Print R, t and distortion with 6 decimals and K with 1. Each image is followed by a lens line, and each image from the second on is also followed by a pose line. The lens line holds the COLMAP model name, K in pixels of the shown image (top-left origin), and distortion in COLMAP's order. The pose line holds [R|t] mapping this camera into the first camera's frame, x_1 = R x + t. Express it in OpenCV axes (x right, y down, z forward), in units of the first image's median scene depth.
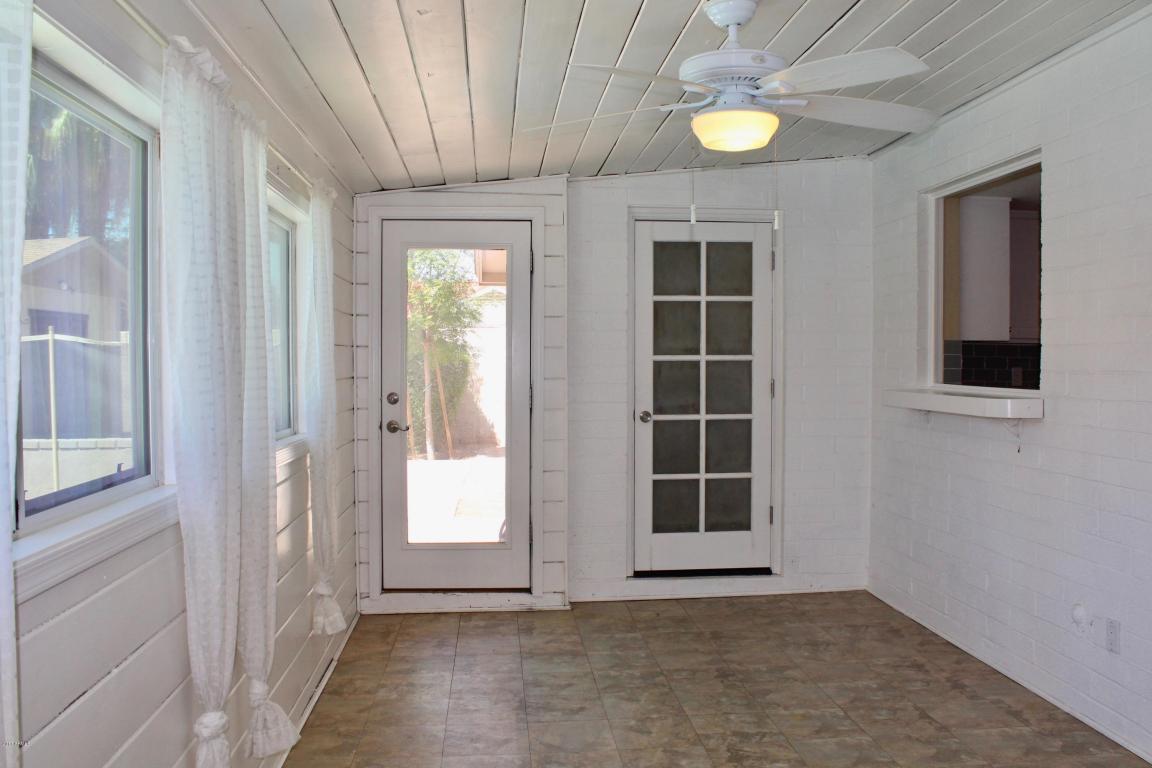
lens RADIAL K [[959.4, 0, 576.0], [0, 959.4, 384.0], [0, 0, 1]] dist [-0.151229, 0.110257]
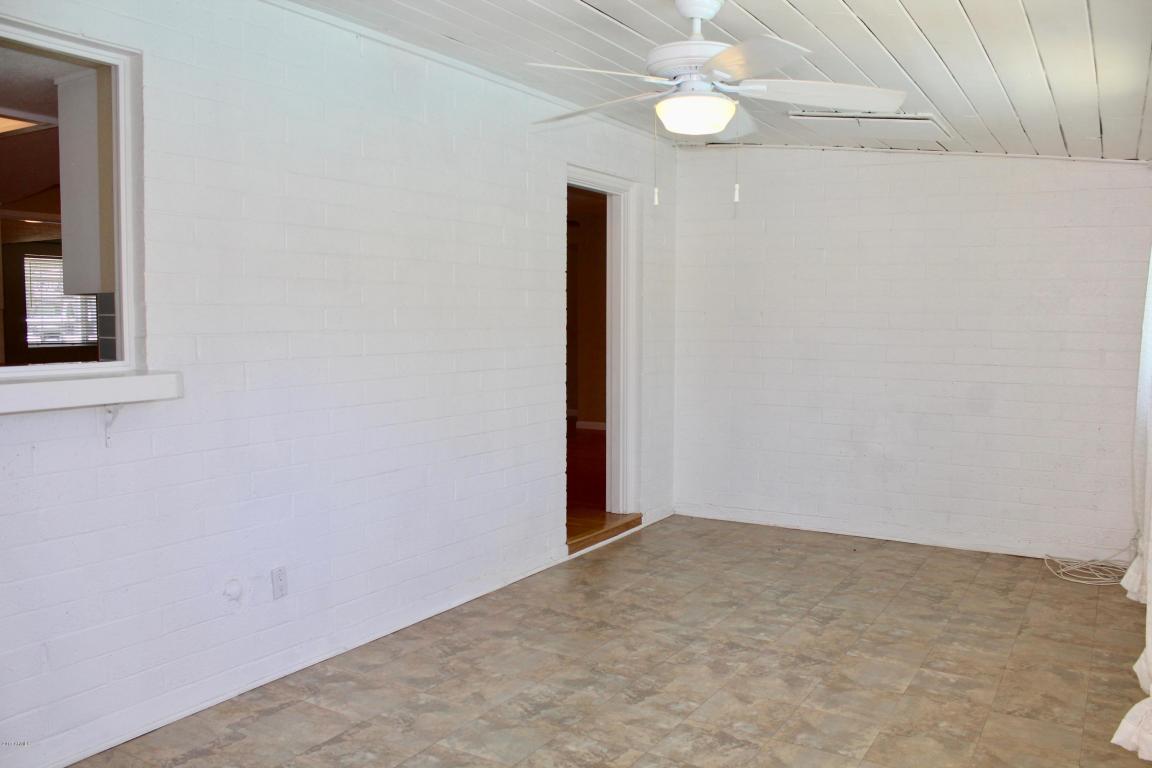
lens RADIAL K [[959.4, 0, 576.0], [0, 959.4, 384.0], [0, 0, 1]] dist [-0.151229, 0.110257]
pose [[-0.819868, -0.046398, 0.570670, -0.295827], [0.003072, 0.996340, 0.085421, -0.044995], [-0.572545, 0.071786, -0.816725, 1.620639]]
